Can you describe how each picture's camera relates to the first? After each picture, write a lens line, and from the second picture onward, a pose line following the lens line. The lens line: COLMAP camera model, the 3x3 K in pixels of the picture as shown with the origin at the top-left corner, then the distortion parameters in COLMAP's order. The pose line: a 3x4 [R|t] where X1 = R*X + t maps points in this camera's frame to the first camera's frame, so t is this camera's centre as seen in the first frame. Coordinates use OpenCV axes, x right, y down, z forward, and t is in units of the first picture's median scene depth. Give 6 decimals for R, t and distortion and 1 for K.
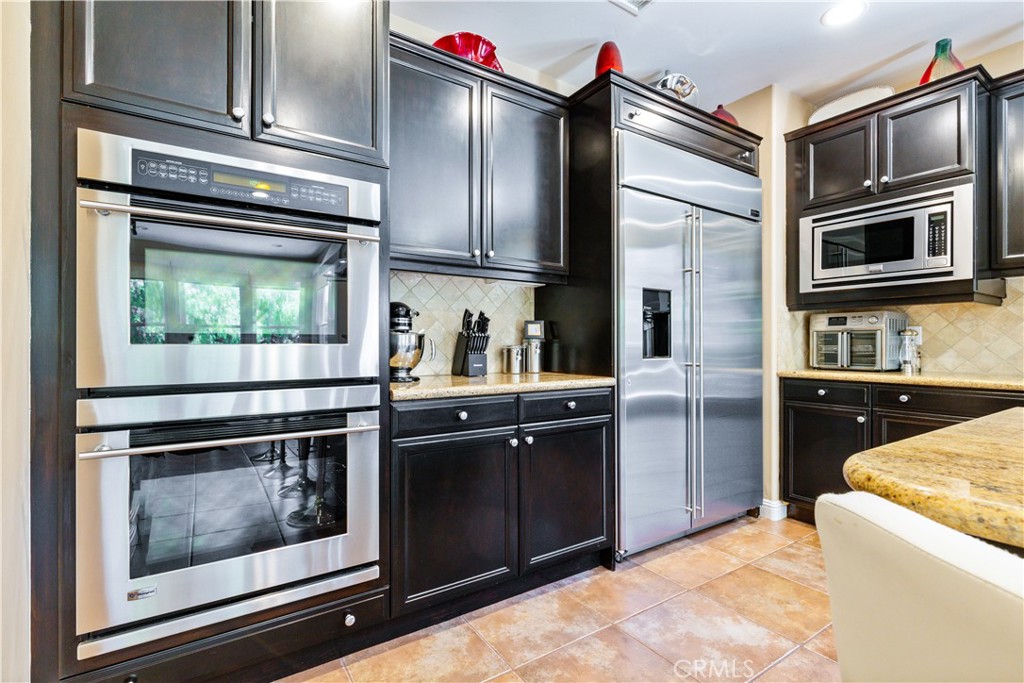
lens RADIAL K [[466.6, 0, 530.4], [0, 466.6, 345.0], [0, 0, 1]] dist [0.008844, -0.003982]
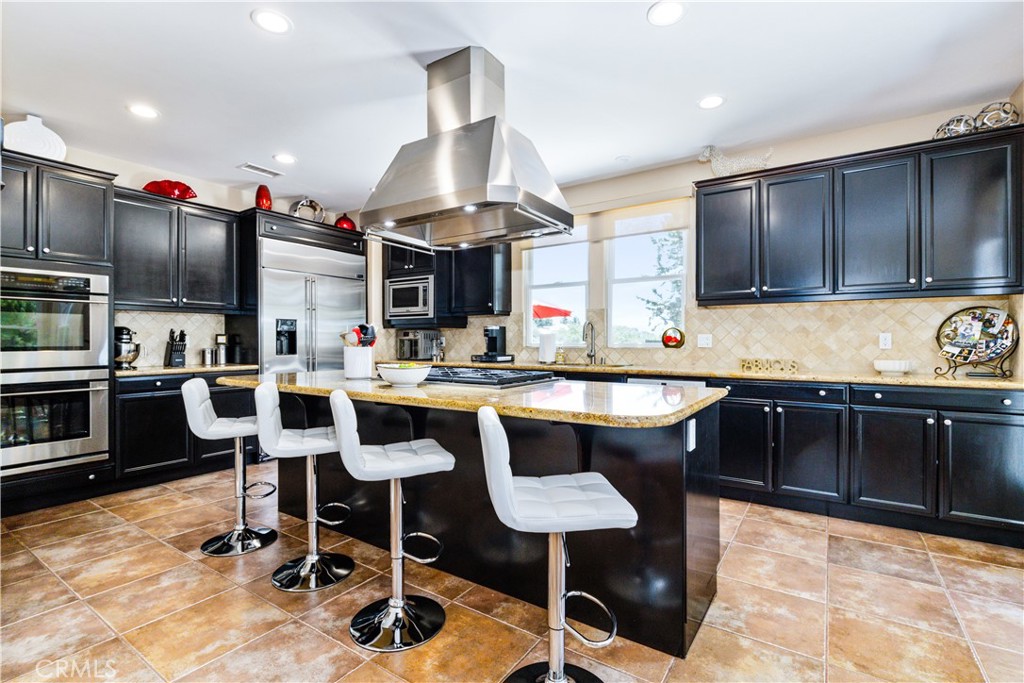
lens RADIAL K [[466.6, 0, 497.3], [0, 466.6, 342.7], [0, 0, 1]] dist [0.008844, -0.003982]
pose [[0.939533, -0.004475, 0.342430, 0.432339], [0.003844, 0.999989, 0.002522, -0.024035], [-0.342438, -0.001053, 0.939540, -1.141037]]
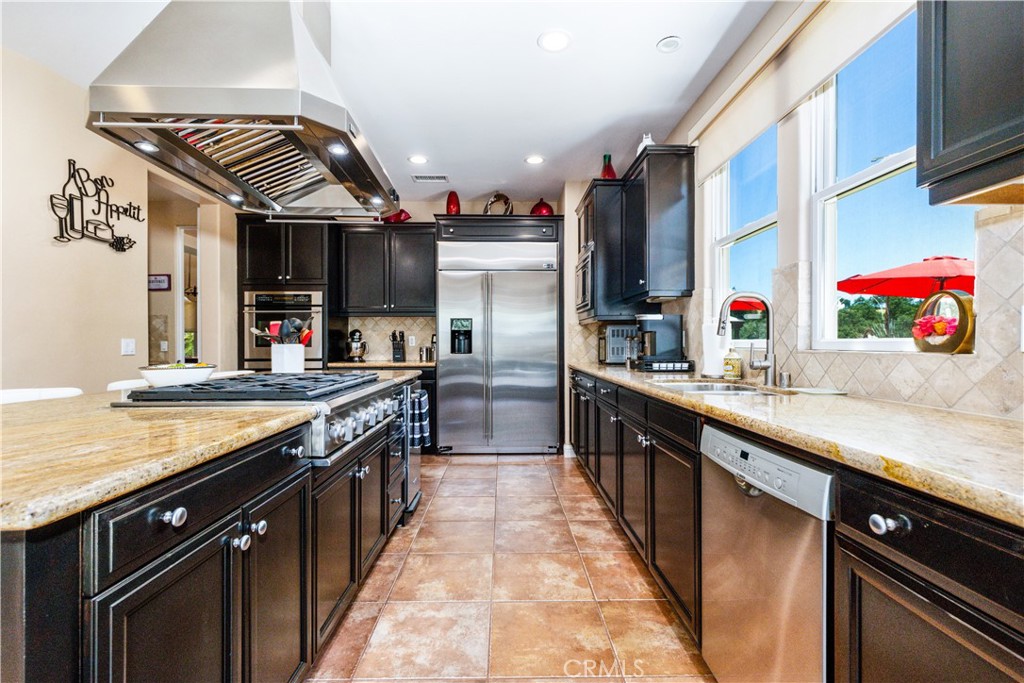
lens RADIAL K [[466.6, 0, 515.0], [0, 466.6, 342.2], [0, 0, 1]] dist [0.008844, -0.003982]
pose [[0.835950, -0.005362, -0.548780, 1.543304], [0.001368, 0.999970, -0.007686, -0.005345], [0.548804, 0.005674, 0.835932, -0.515395]]
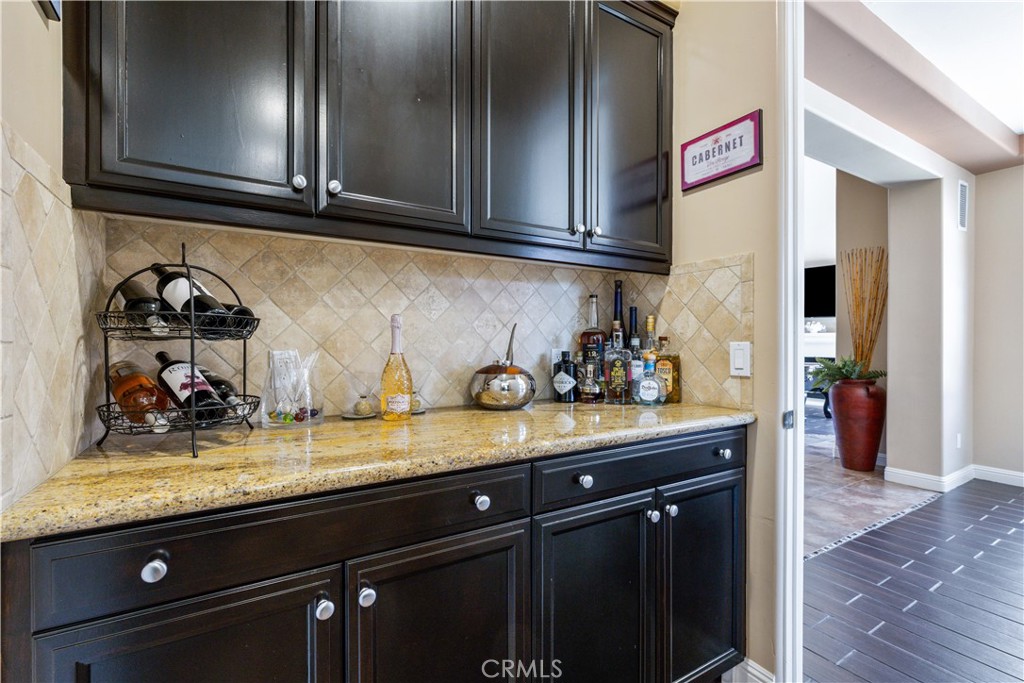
lens RADIAL K [[466.6, 0, 500.8], [0, 466.6, 343.1], [0, 0, 1]] dist [0.008844, -0.003982]
pose [[-0.054733, 0.001580, -0.998500, -0.418143], [-0.002010, 0.999997, 0.001692, -0.029748], [0.998499, 0.002099, -0.054730, 0.135630]]
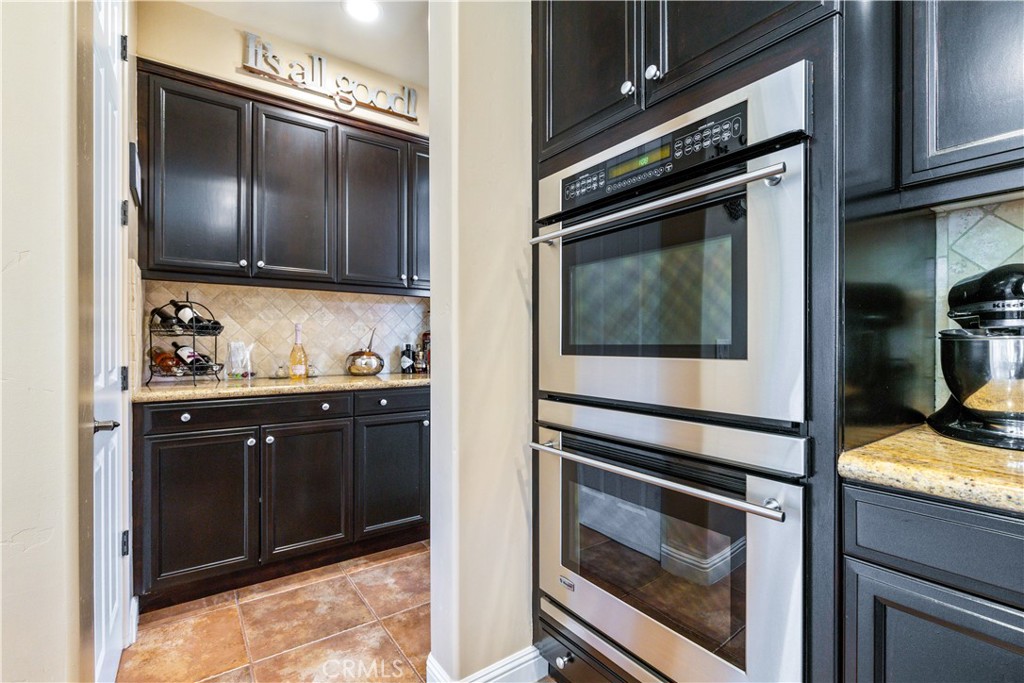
lens RADIAL K [[466.6, 0, 505.6], [0, 466.6, 343.0], [0, 0, 1]] dist [0.008844, -0.003982]
pose [[0.021712, -0.003503, -0.999758, 0.135577], [-0.000530, 0.999994, -0.003515, -0.014254], [0.999764, 0.000606, 0.021710, 0.446740]]
